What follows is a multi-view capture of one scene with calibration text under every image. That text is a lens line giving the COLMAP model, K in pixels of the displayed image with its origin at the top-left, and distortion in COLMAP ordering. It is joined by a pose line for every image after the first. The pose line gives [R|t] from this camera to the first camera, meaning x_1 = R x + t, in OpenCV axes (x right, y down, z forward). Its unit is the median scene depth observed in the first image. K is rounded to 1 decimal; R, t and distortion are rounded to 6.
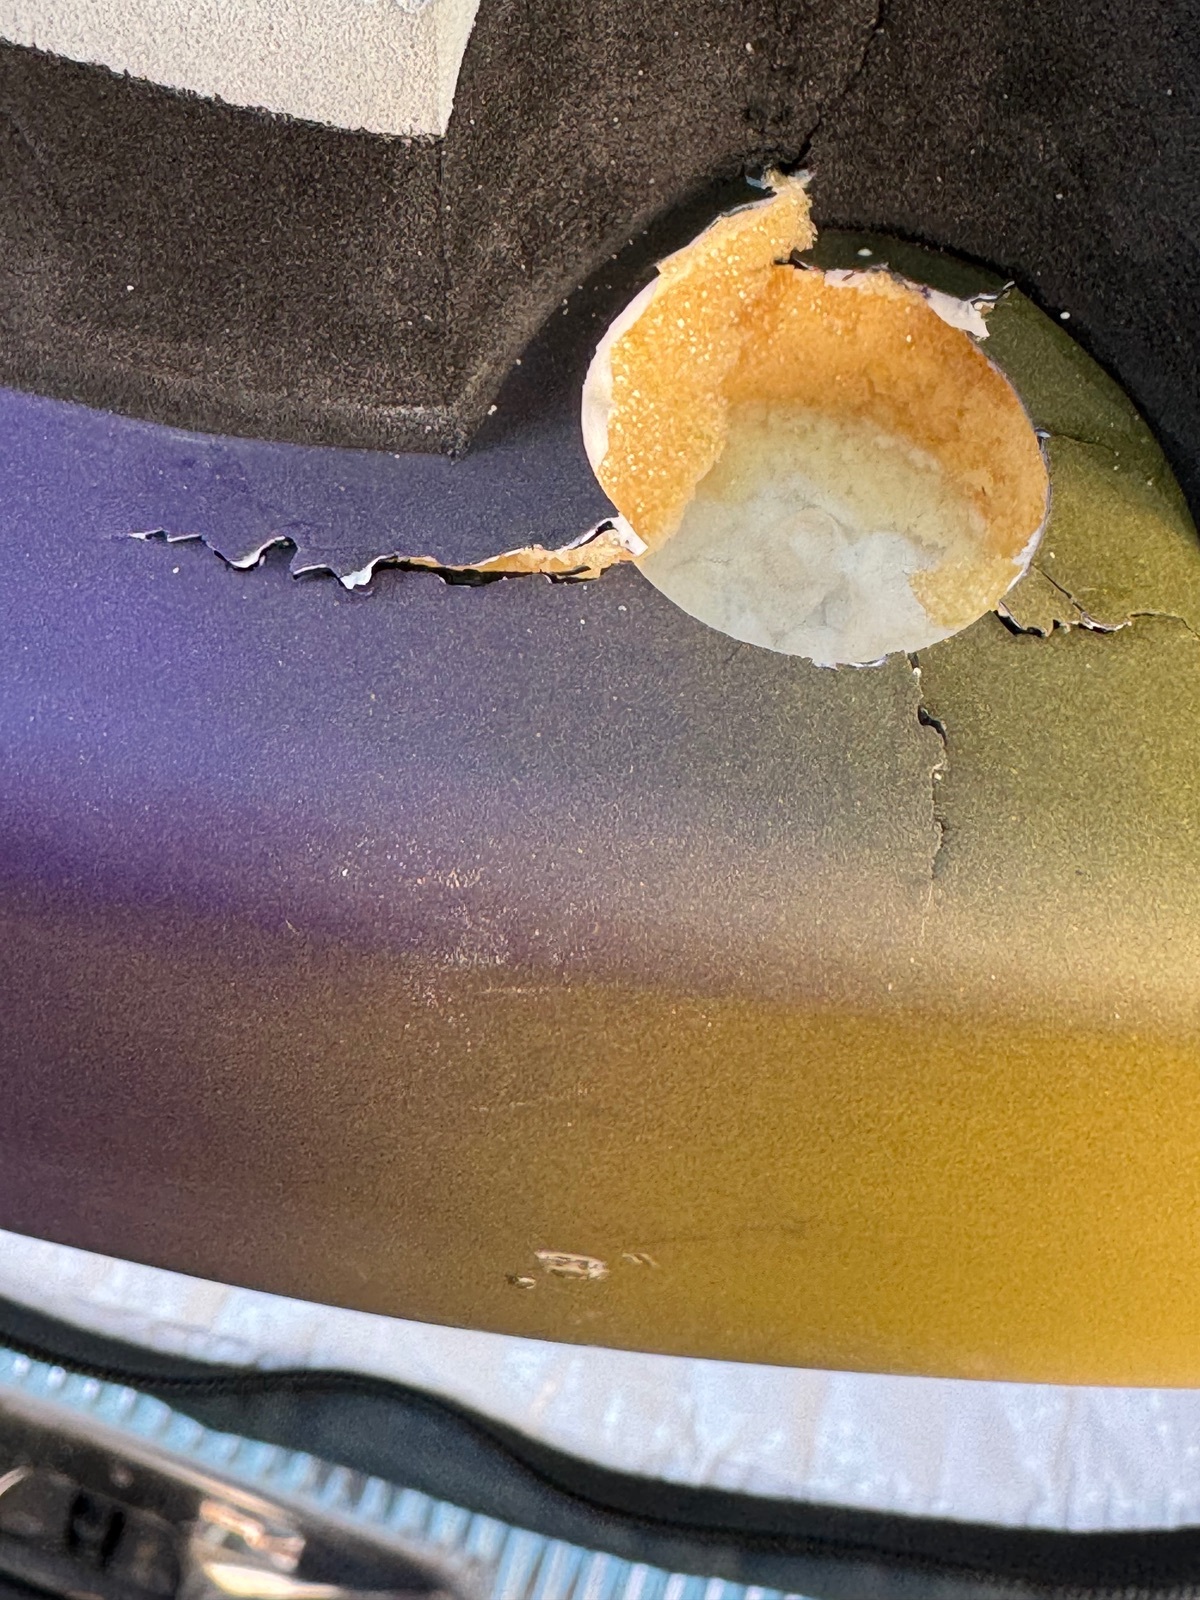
lens RADIAL K [[1938.9, 0, 602.1], [0, 1938.9, 399.8], [0, 0, 1]] dist [-0.005895, -0.010065]
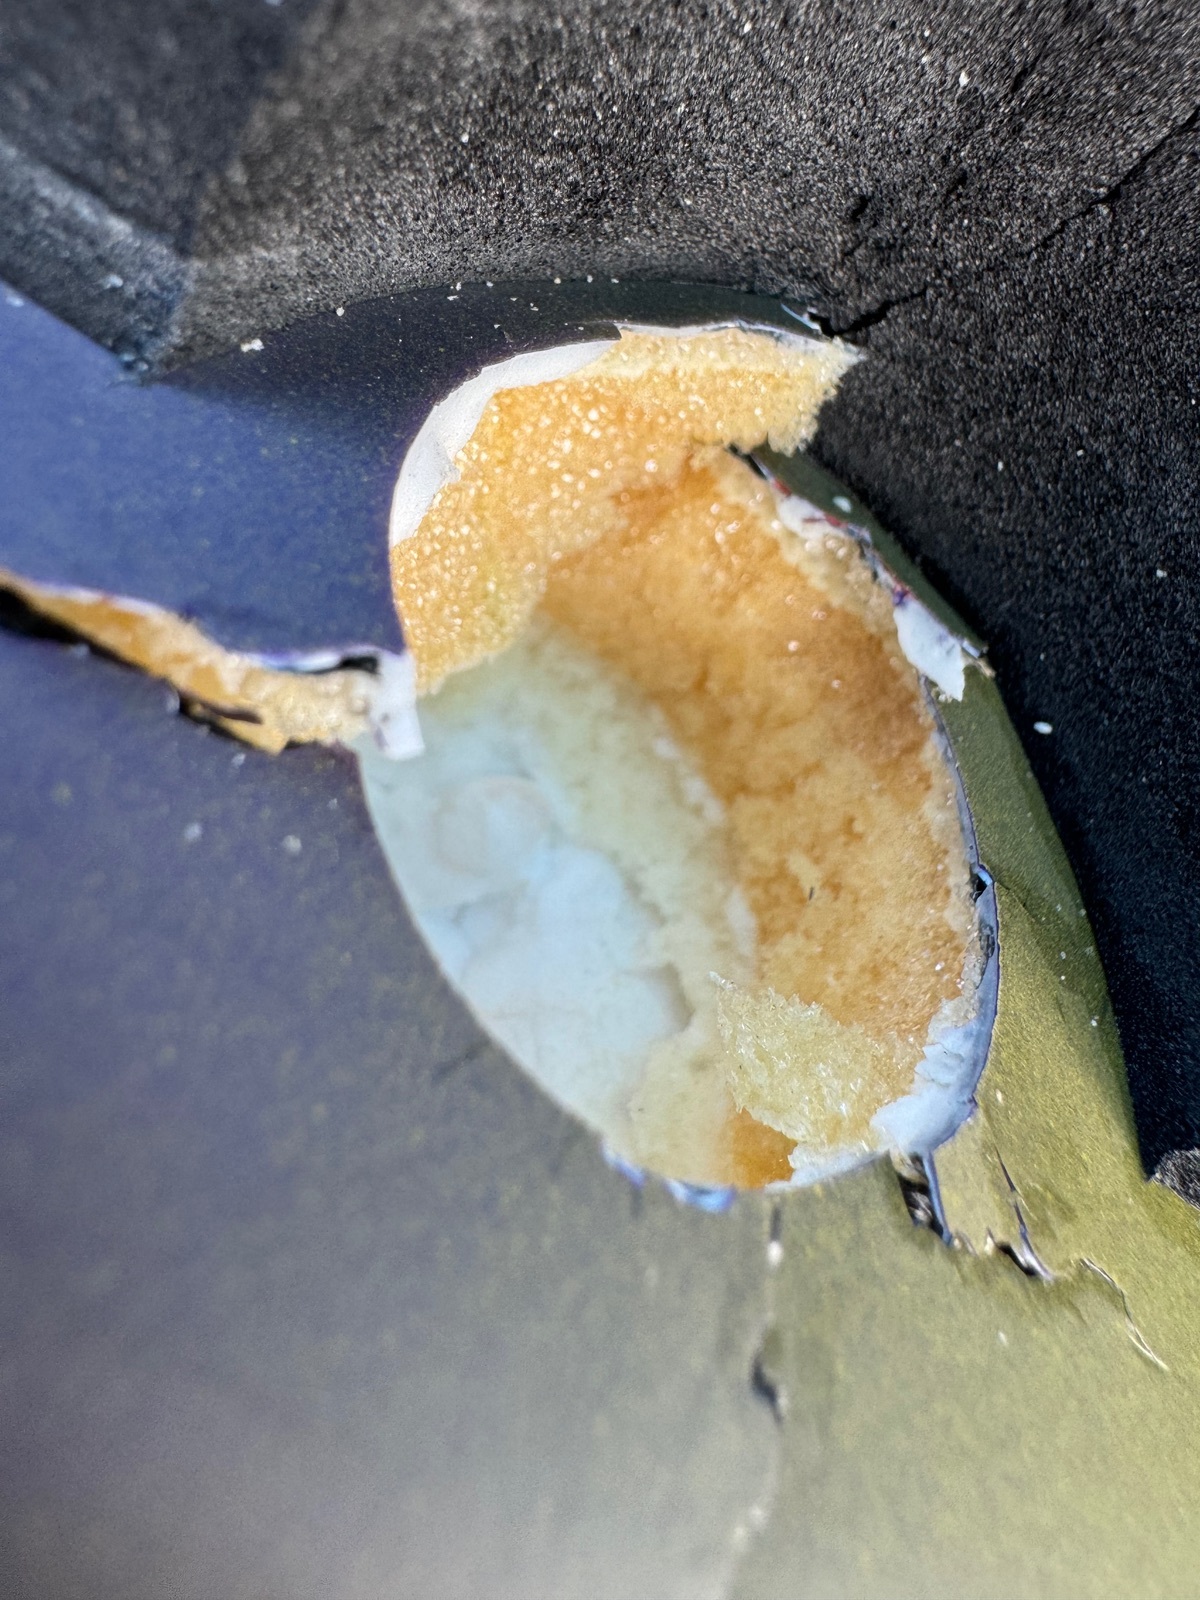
lens RADIAL K [[1161.7, 0, 604.3], [0, 1161.7, 566.6], [0, 0, 1]] dist [0.001986, -0.013232]
pose [[0.814876, 0.519735, 0.256617, -0.028417], [-0.488493, 0.854089, -0.178626, 0.059464], [-0.312012, 0.020202, 0.949863, 0.652158]]
